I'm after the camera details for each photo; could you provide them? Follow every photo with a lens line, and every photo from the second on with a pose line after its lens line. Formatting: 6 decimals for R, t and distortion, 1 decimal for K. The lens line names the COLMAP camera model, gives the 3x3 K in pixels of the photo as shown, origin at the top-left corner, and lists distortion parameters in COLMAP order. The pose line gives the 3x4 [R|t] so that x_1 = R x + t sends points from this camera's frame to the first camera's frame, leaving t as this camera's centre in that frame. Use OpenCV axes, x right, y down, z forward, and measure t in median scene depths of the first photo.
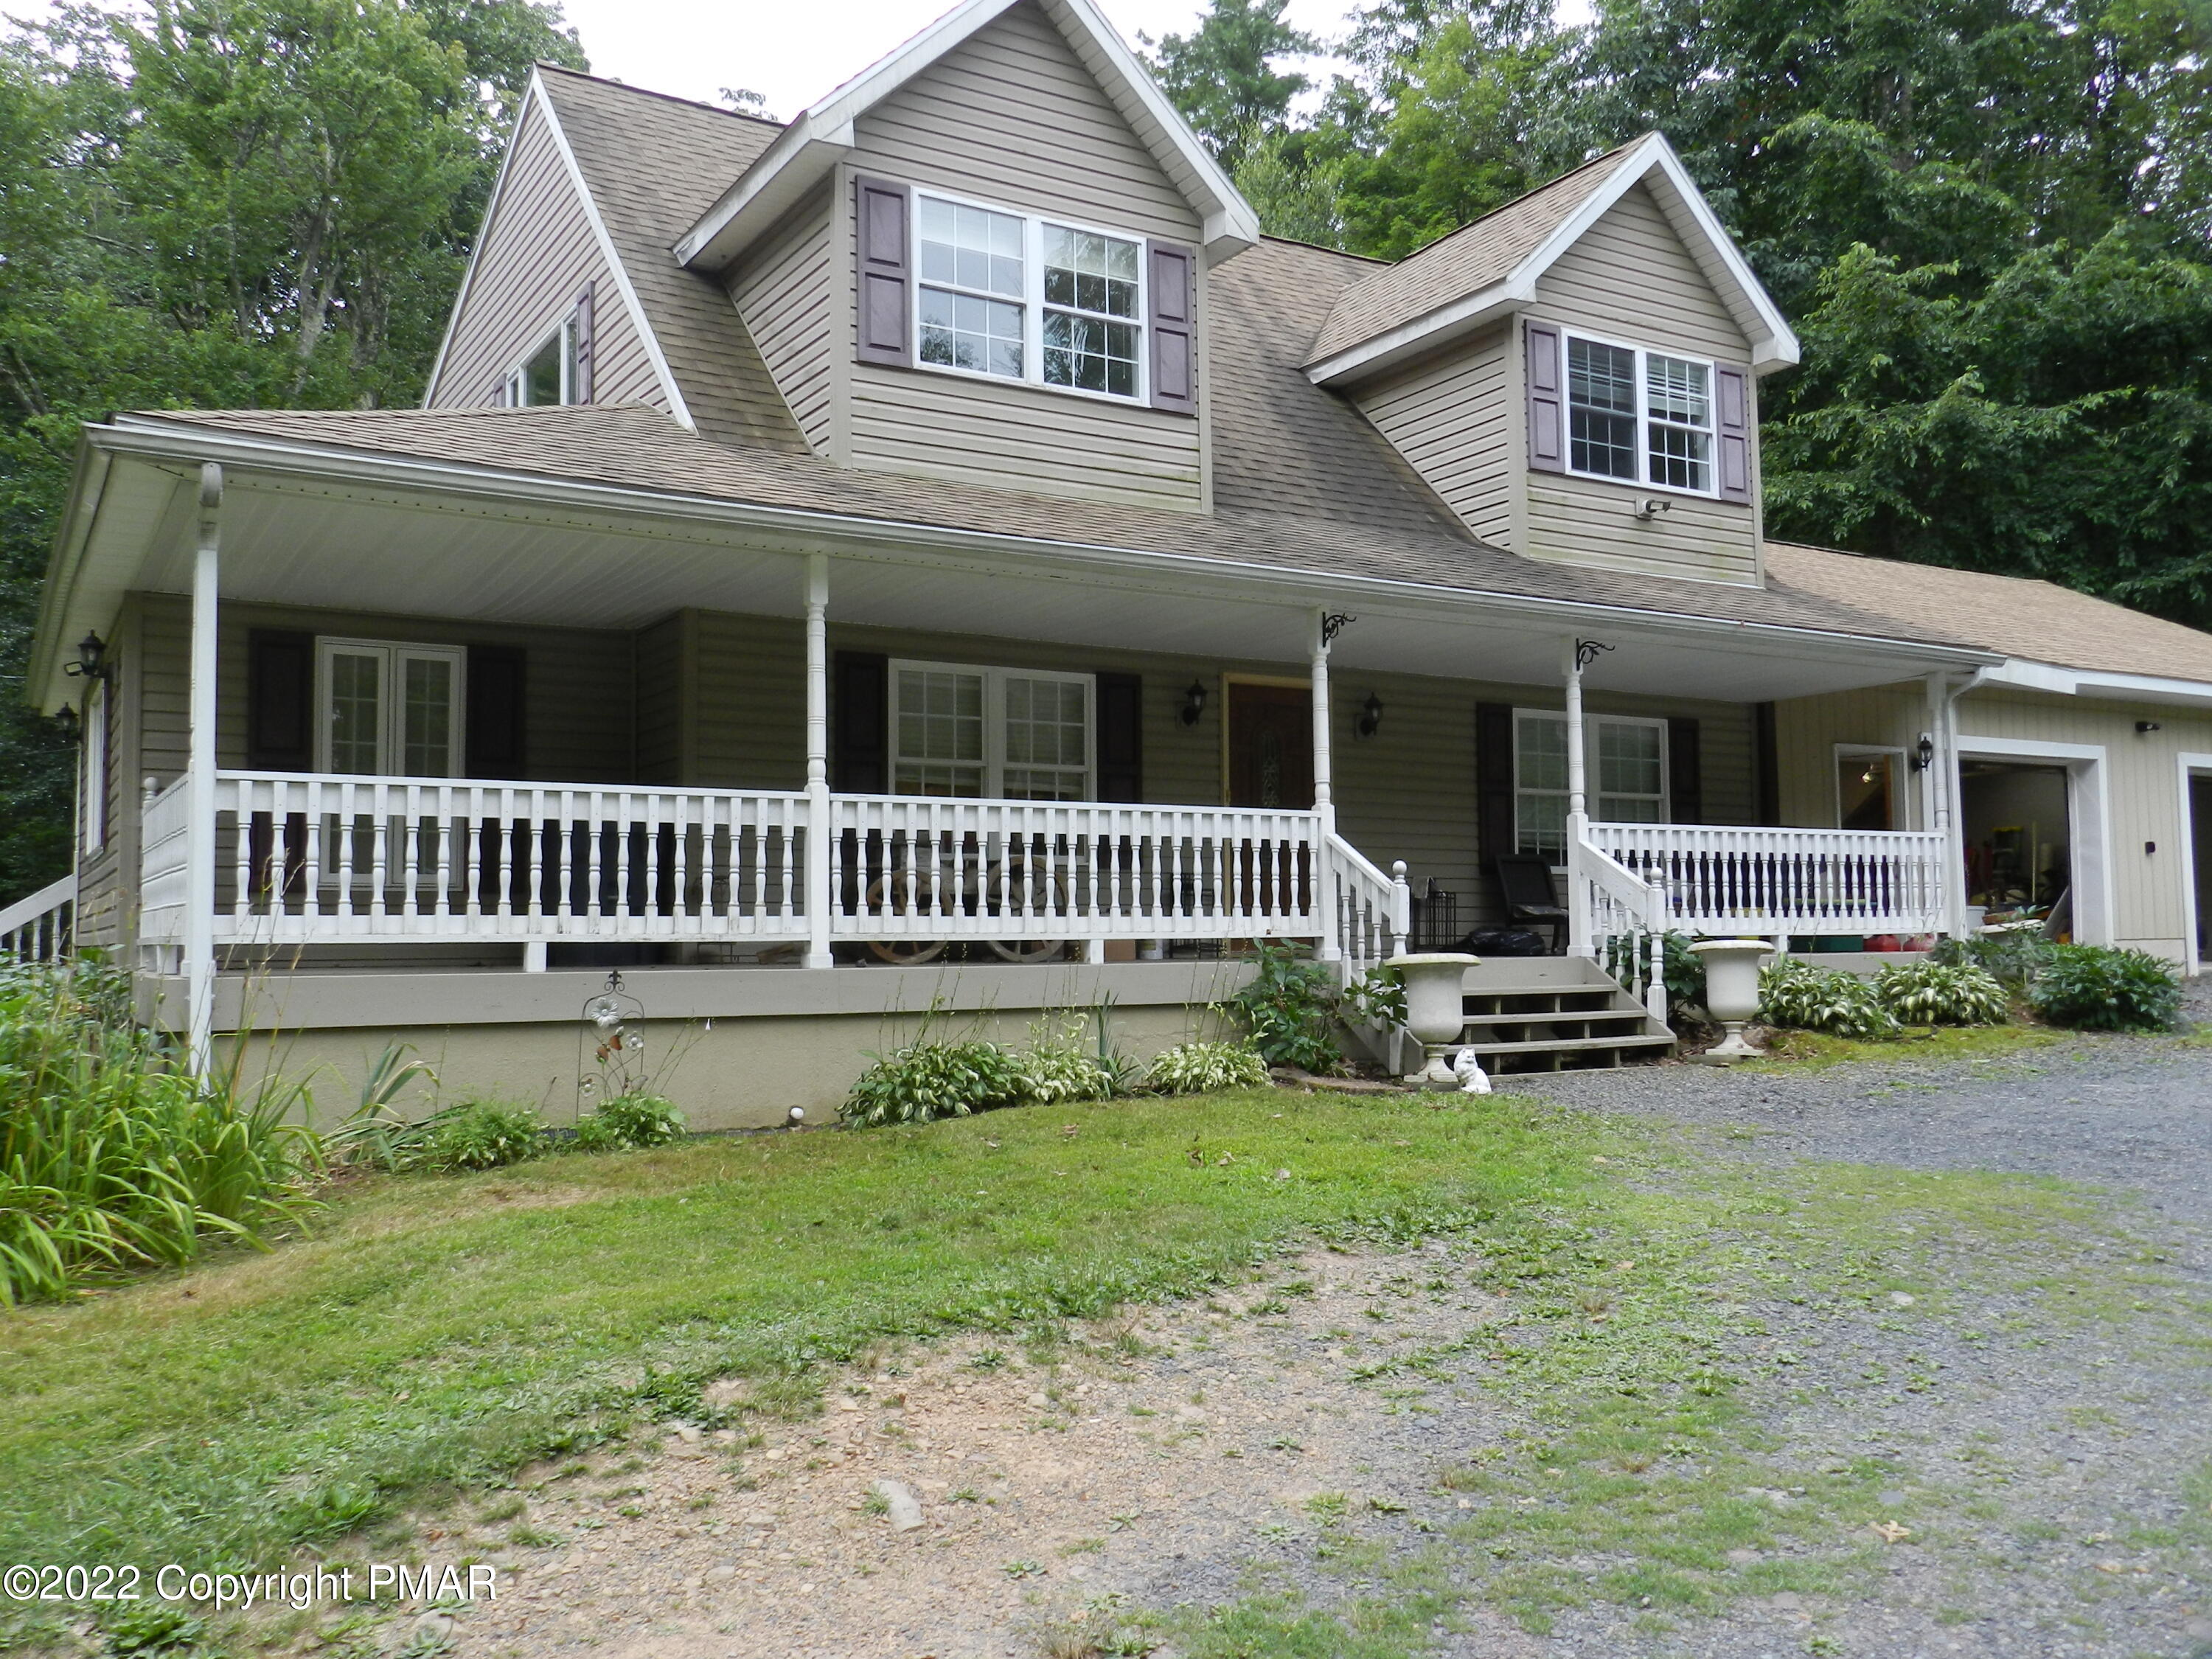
lens RADIAL K [[1852.3, 0, 1106.3], [0, 1852.3, 847.3], [0, 0, 1]] dist [0.031117, -0.007807]
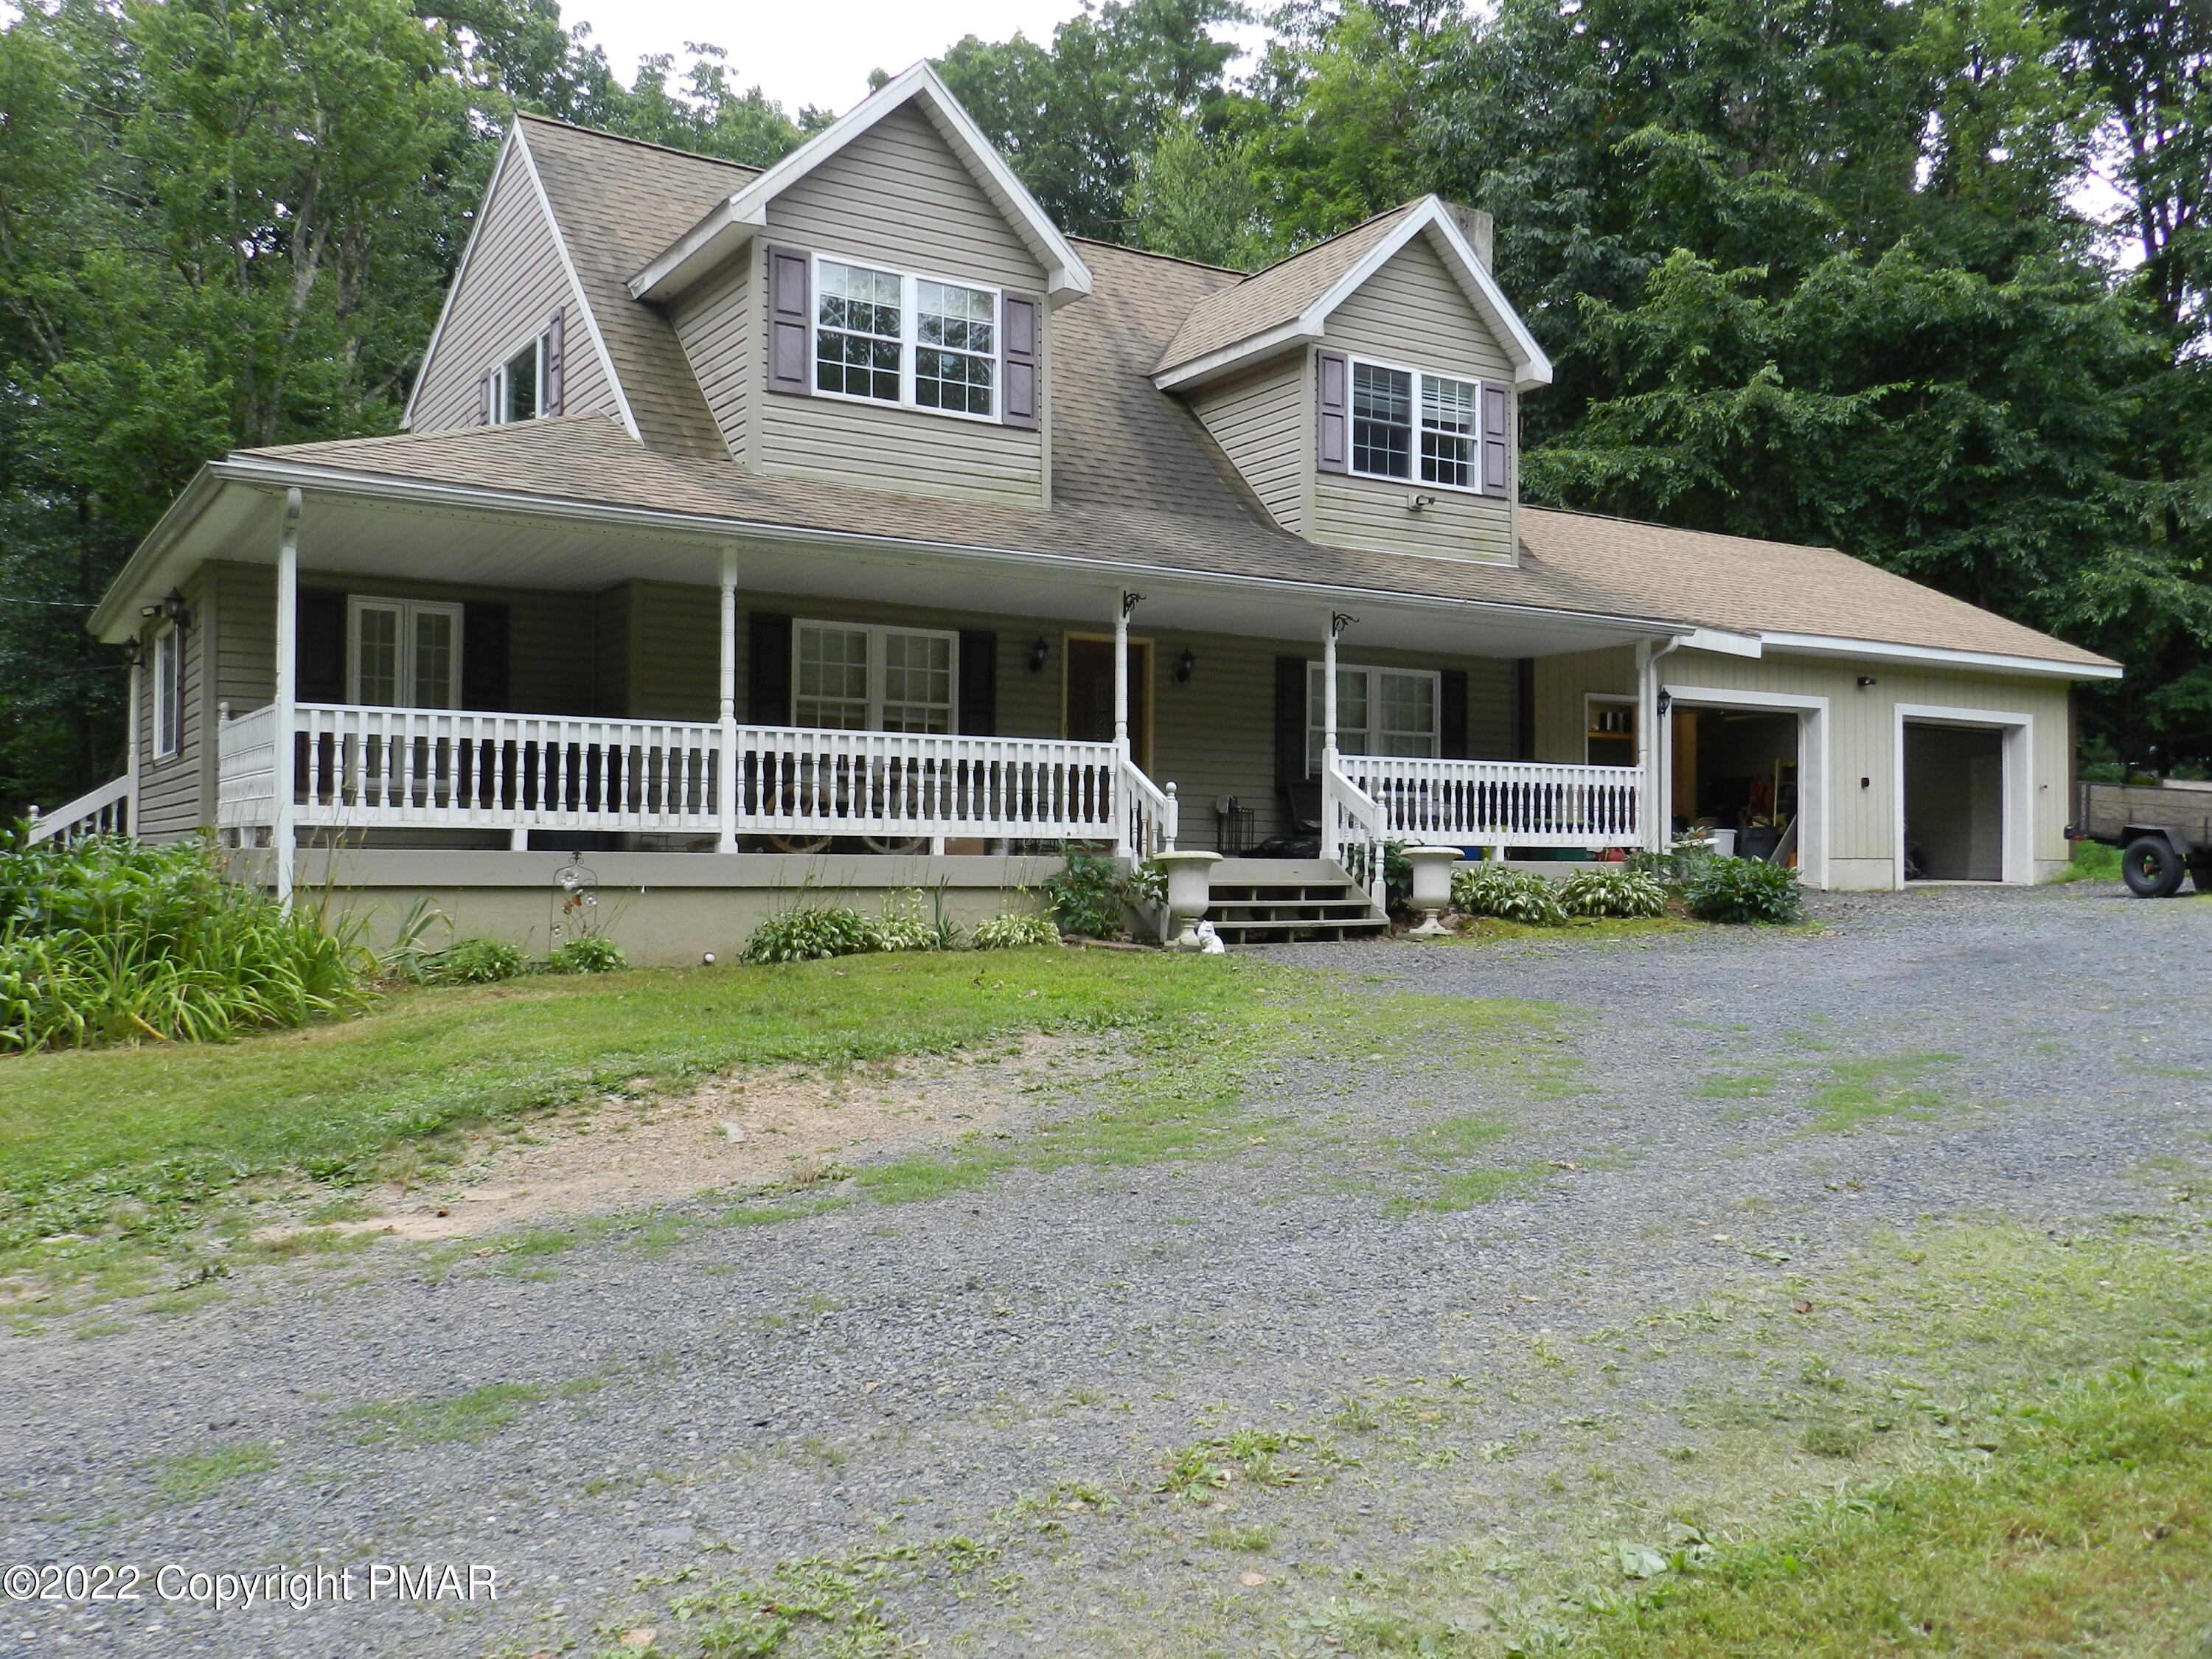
lens RADIAL K [[1852.3, 0, 1109.2], [0, 1852.3, 840.9], [0, 0, 1]] dist [0.031117, -0.007807]
pose [[0.999685, 0.016660, 0.018794, 0.082931], [-0.017396, 0.999059, 0.039730, -0.002493], [-0.018114, -0.040044, 0.999034, -0.305524]]
